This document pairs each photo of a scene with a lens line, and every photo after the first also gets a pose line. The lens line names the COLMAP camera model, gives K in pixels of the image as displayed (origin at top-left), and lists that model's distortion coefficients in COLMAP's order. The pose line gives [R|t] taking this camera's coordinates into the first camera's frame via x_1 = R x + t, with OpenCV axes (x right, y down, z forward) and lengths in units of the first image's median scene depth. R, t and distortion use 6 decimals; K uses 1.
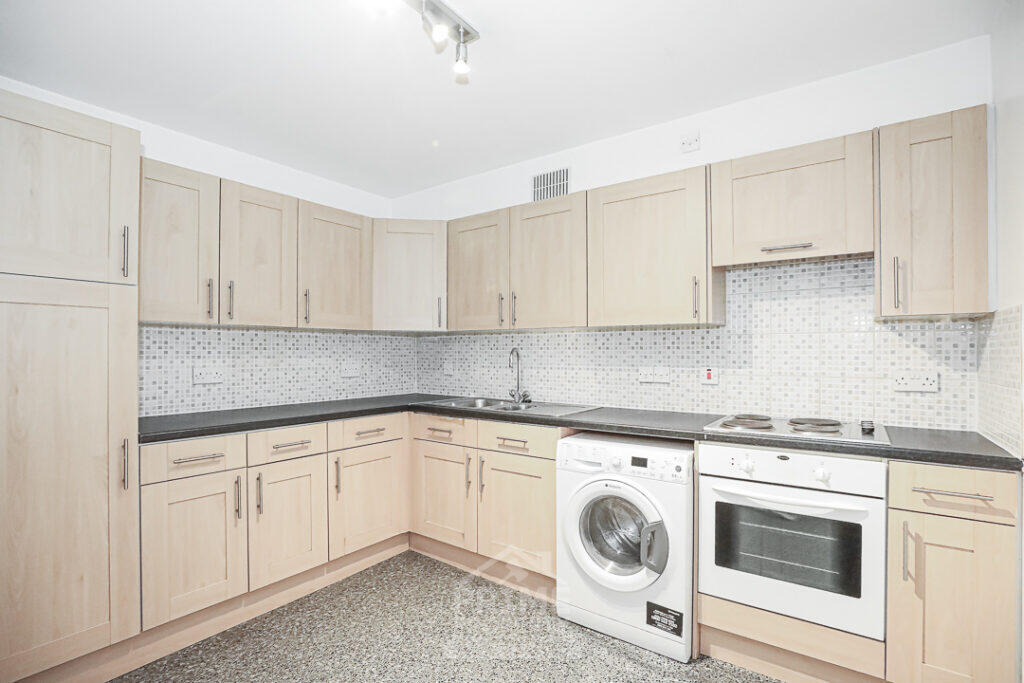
lens RADIAL K [[485.7, 0, 508.5], [0, 485.7, 345.4], [0, 0, 1]] dist [-0.031972, -0.000349]
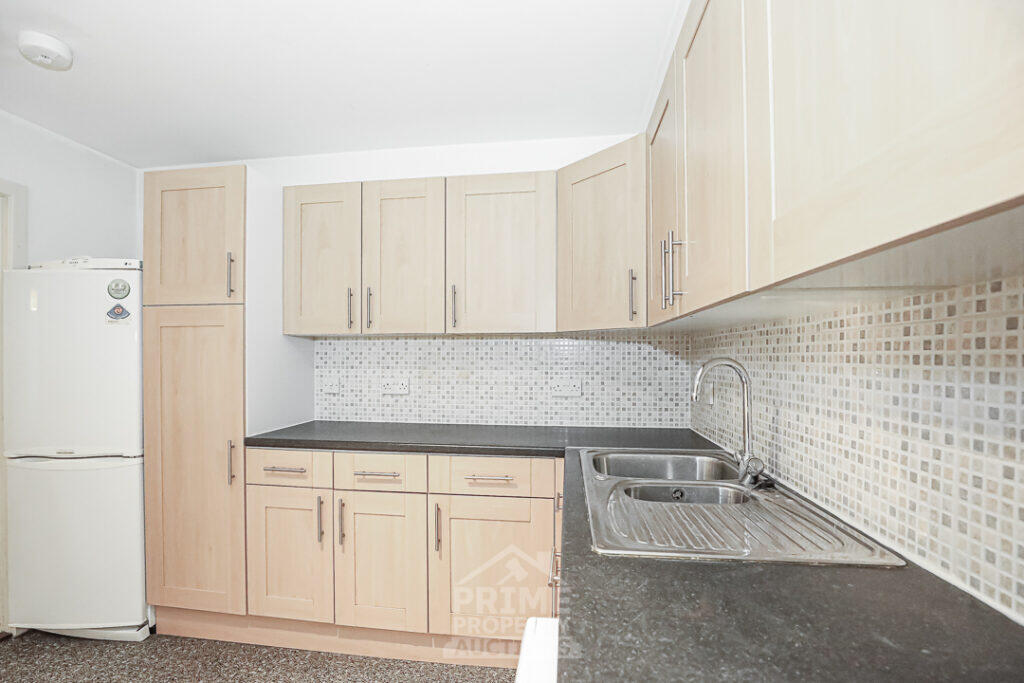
lens RADIAL K [[485.7, 0, 500.1], [0, 485.7, 361.3], [0, 0, 1]] dist [-0.031972, -0.000349]
pose [[0.473938, 0.006753, -0.880532, 0.347706], [0.011034, 0.999847, 0.013608, 0.000345], [0.880489, -0.016165, 0.473790, 0.705481]]
